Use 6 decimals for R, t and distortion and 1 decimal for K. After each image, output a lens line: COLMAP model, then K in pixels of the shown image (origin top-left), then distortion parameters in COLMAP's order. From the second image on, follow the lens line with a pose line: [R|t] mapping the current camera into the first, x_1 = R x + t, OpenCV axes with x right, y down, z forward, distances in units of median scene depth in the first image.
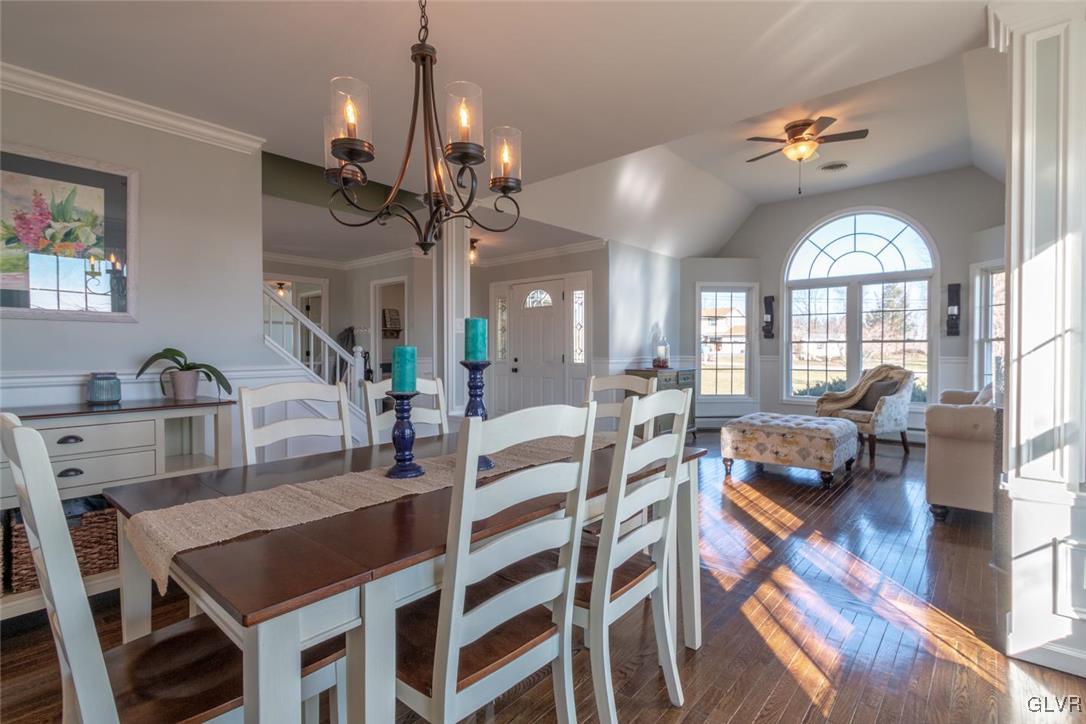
lens RADIAL K [[515.8, 0, 537.8], [0, 515.8, 359.1], [0, 0, 1]] dist [0.003675, -0.004597]
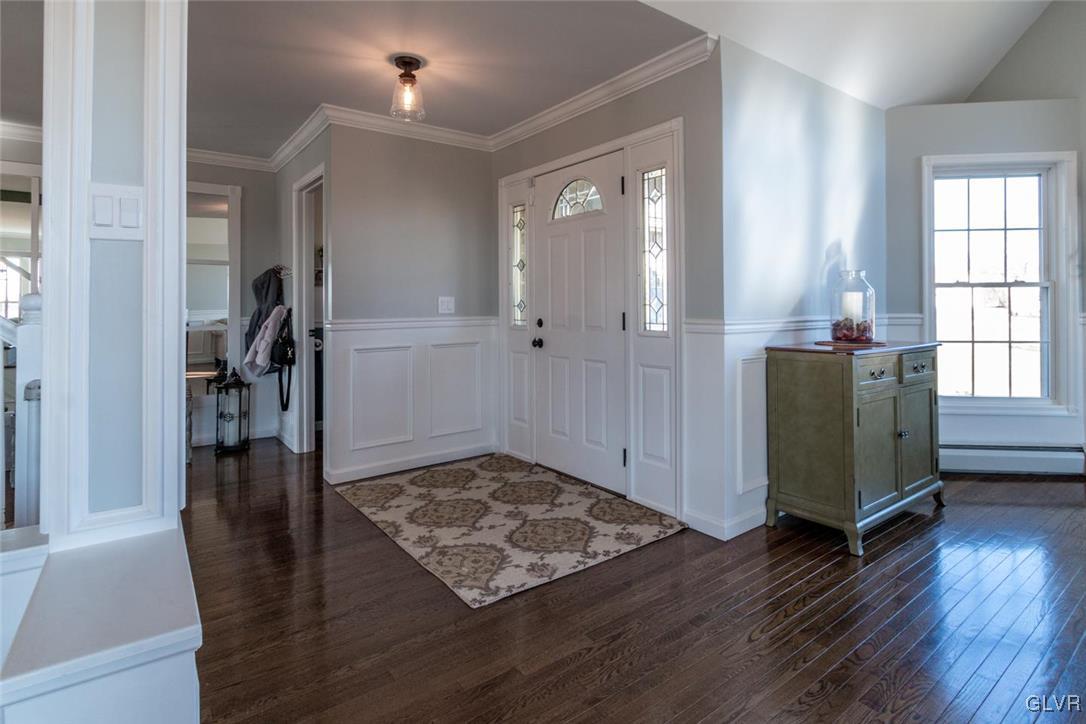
lens RADIAL K [[559.9, 0, 549.9], [0, 559.9, 307.5], [0, 0, 1]] dist [0.013666, -0.000675]
pose [[0.980205, -0.005017, -0.197924, 0.081130], [0.002982, 0.999940, -0.010579, -0.007962], [0.197965, 0.009779, 0.980160, 0.476897]]
